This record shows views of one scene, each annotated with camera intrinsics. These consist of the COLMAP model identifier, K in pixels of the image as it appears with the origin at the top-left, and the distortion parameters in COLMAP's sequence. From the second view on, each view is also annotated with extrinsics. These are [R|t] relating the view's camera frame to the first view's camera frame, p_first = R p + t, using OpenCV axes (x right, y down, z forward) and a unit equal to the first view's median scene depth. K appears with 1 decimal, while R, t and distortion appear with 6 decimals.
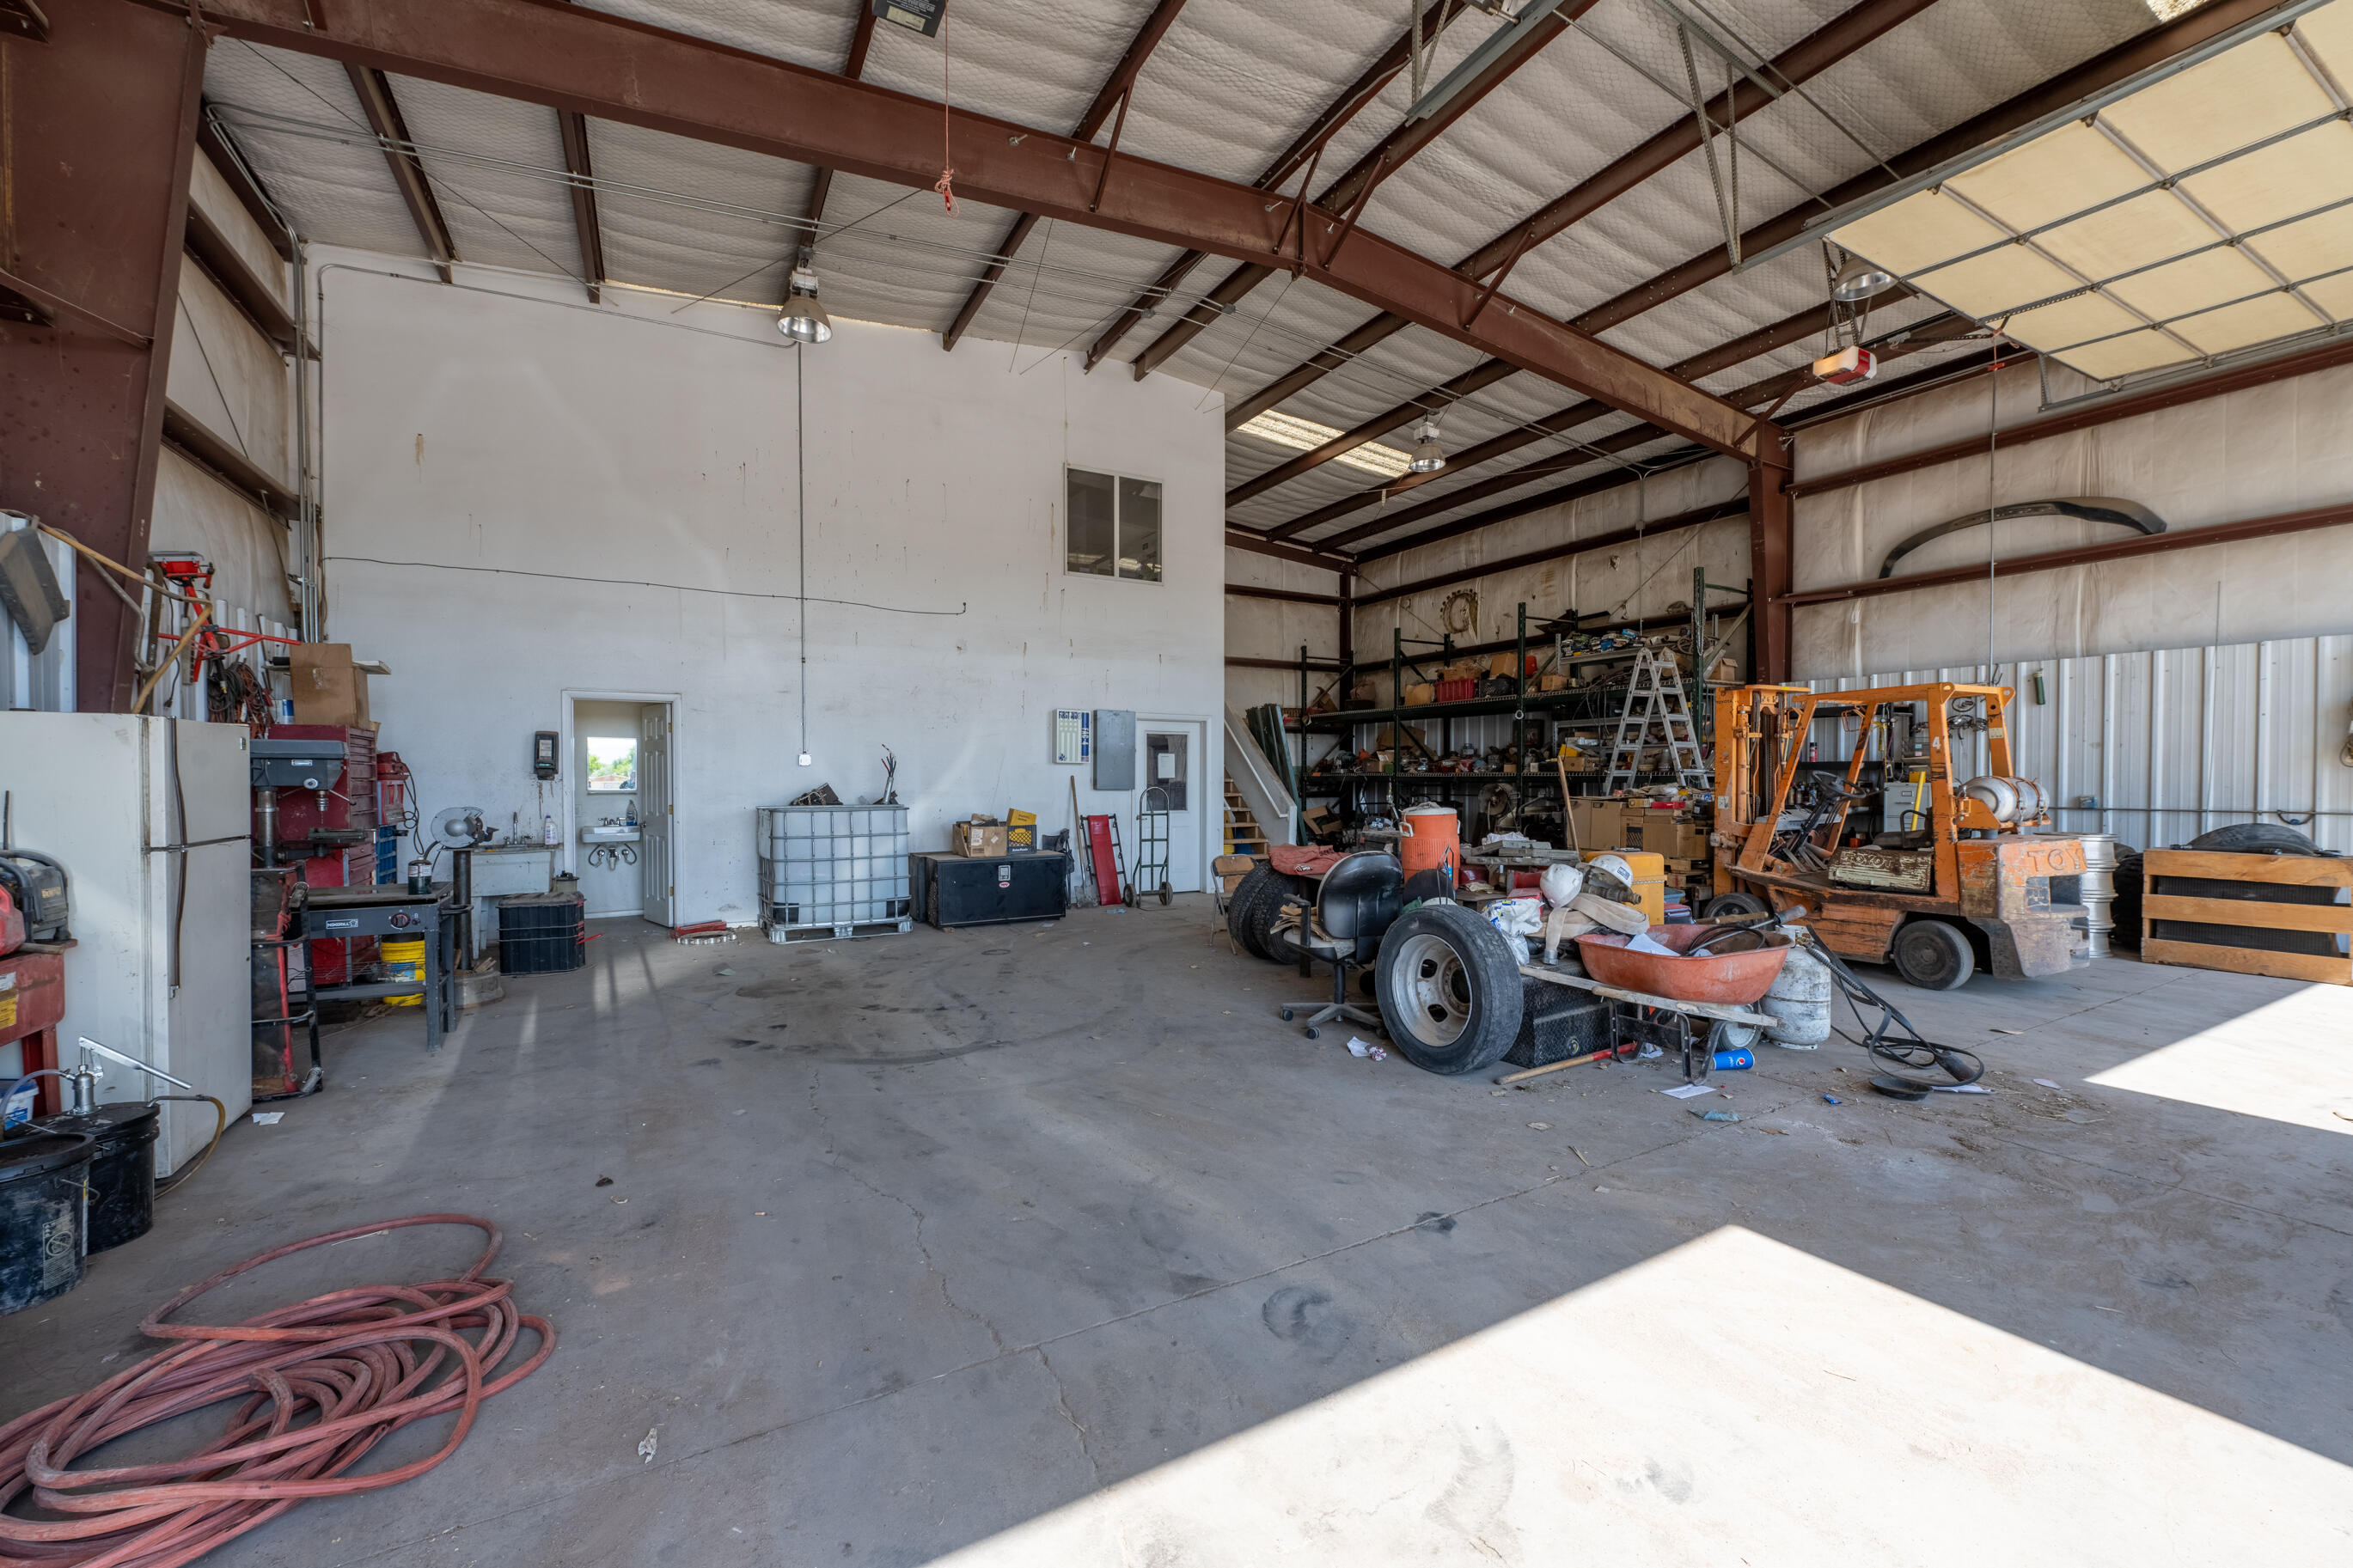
lens RADIAL K [[934.5, 0, 1185.9], [0, 934.5, 788.1], [0, 0, 1]] dist [-0.019729, -0.000012]
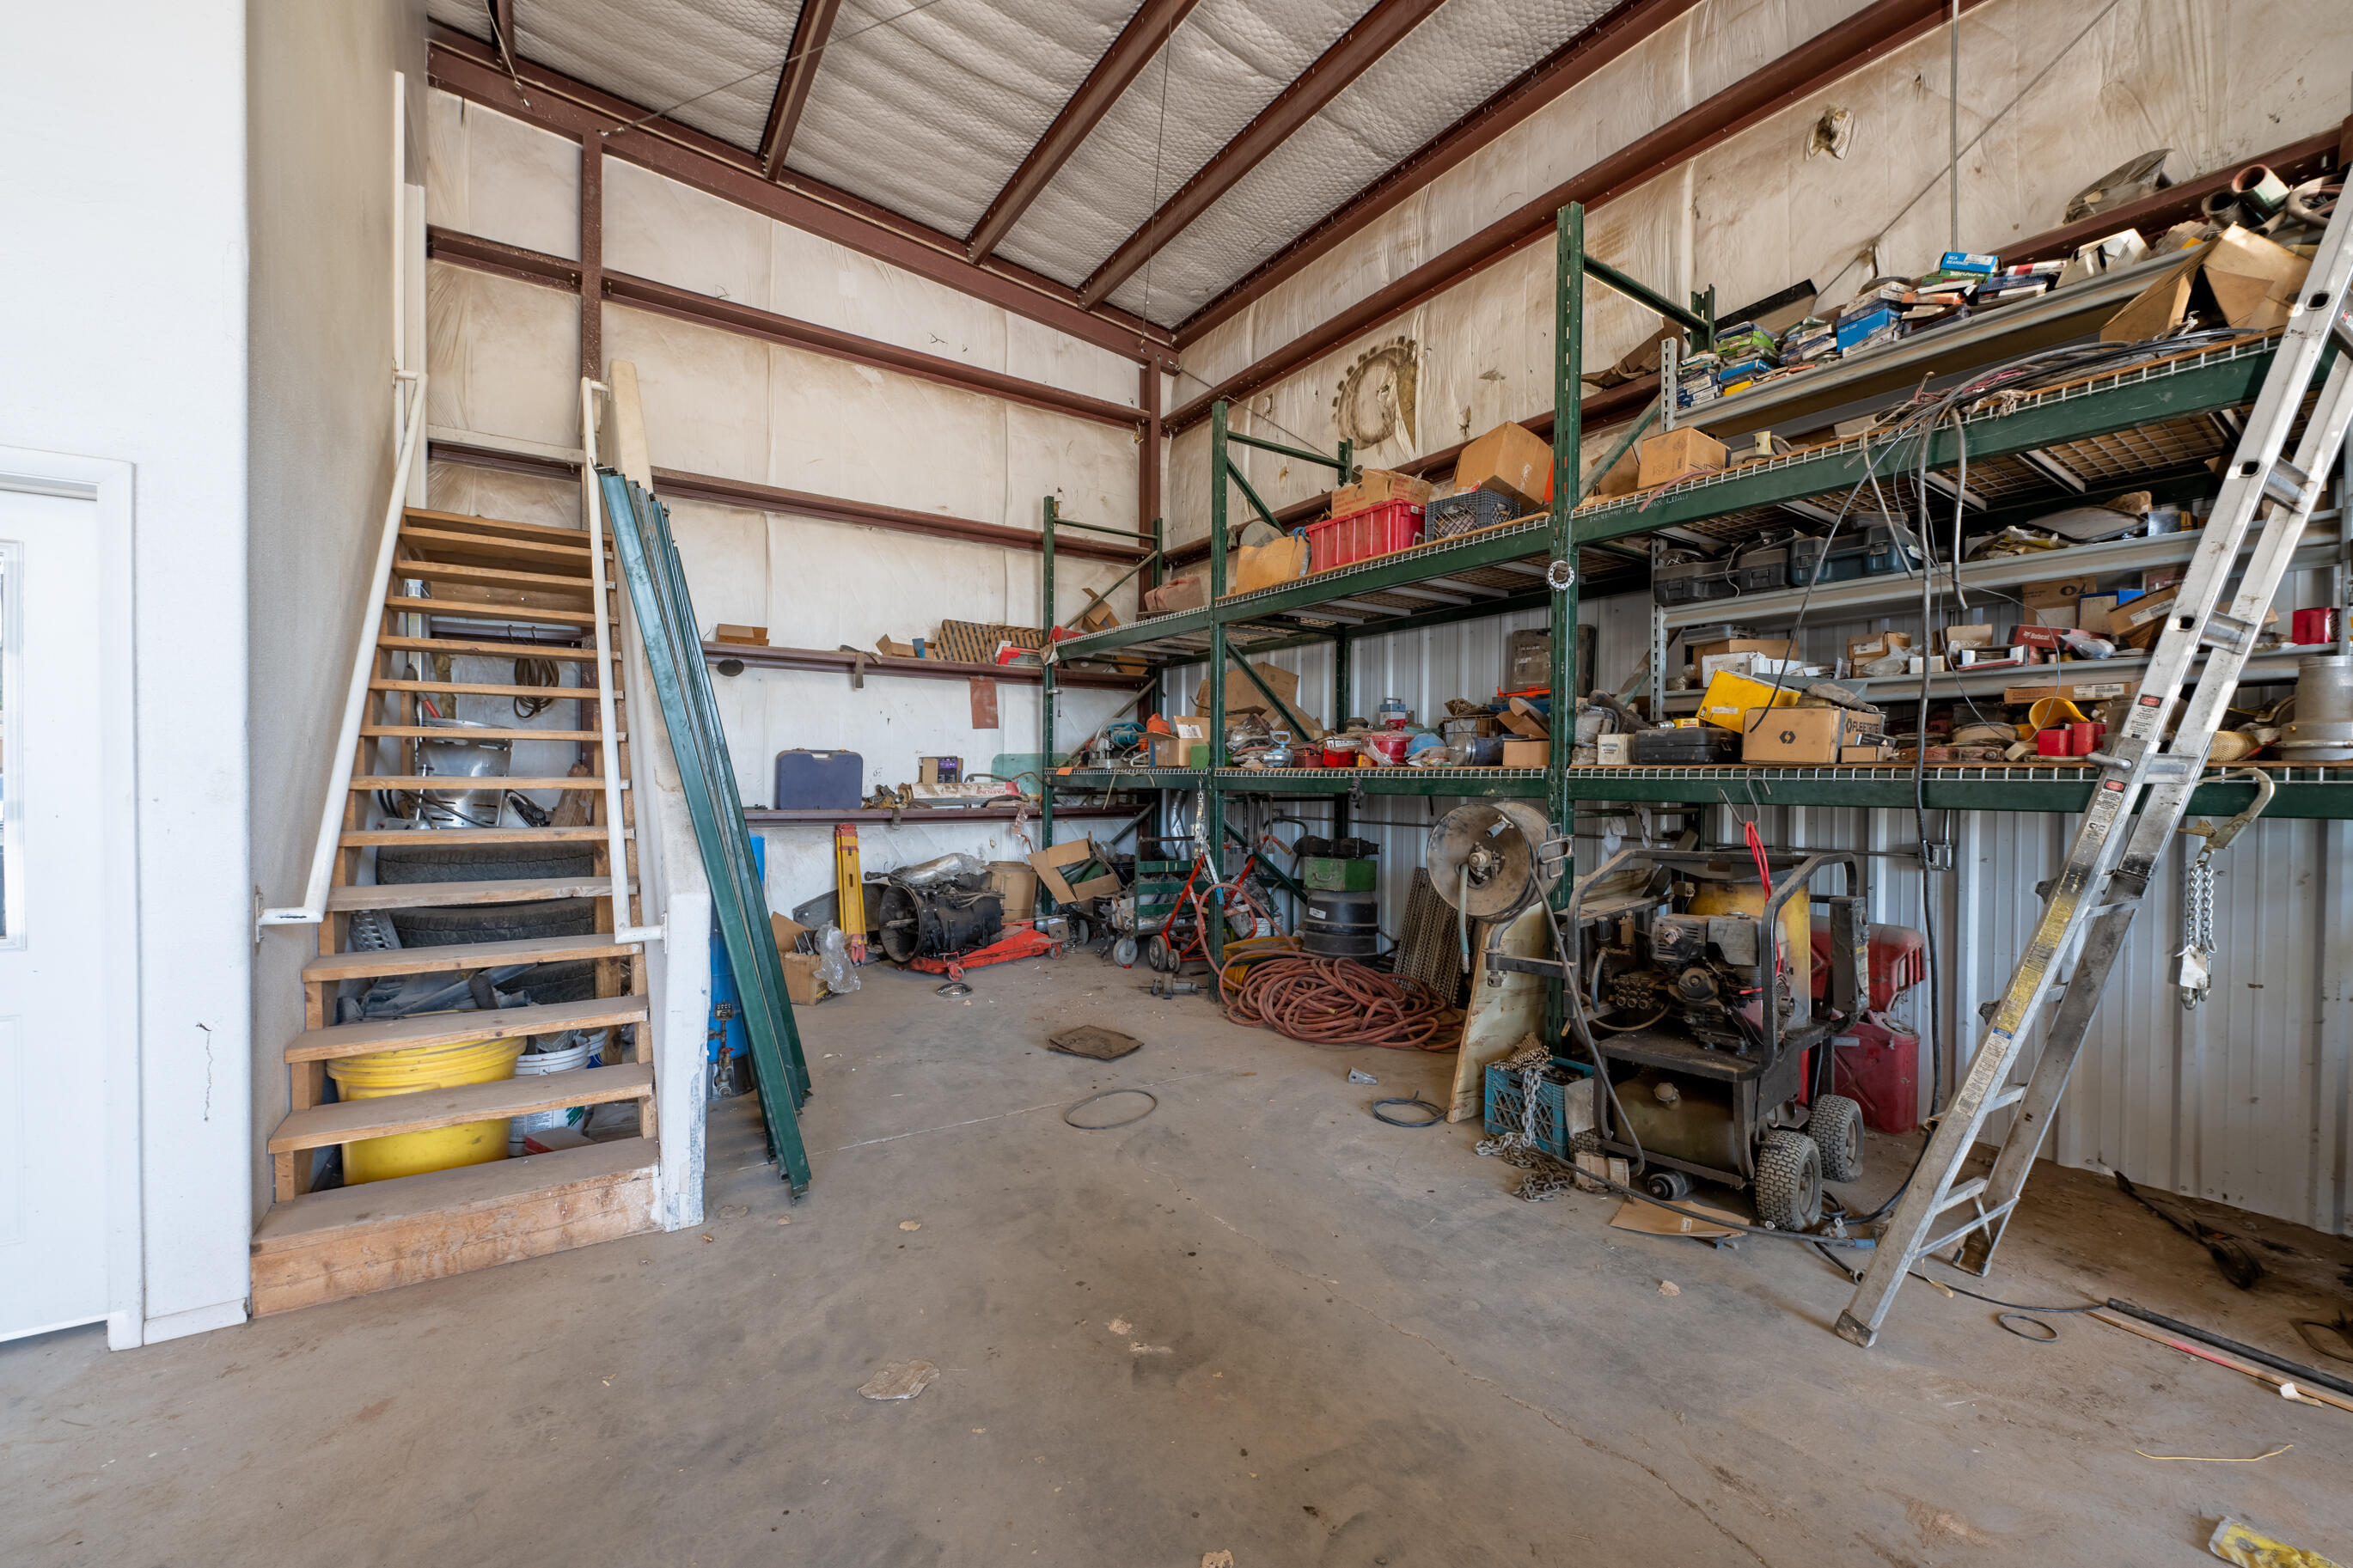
lens RADIAL K [[940.6, 0, 1199.5], [0, 940.6, 794.1], [0, 0, 1]] dist [-0.001409, -0.000203]
pose [[0.995435, 0.004492, 0.095334, 0.174099], [-0.005229, 0.999958, 0.007482, -0.007886], [-0.095296, -0.007947, 0.995417, 0.579263]]
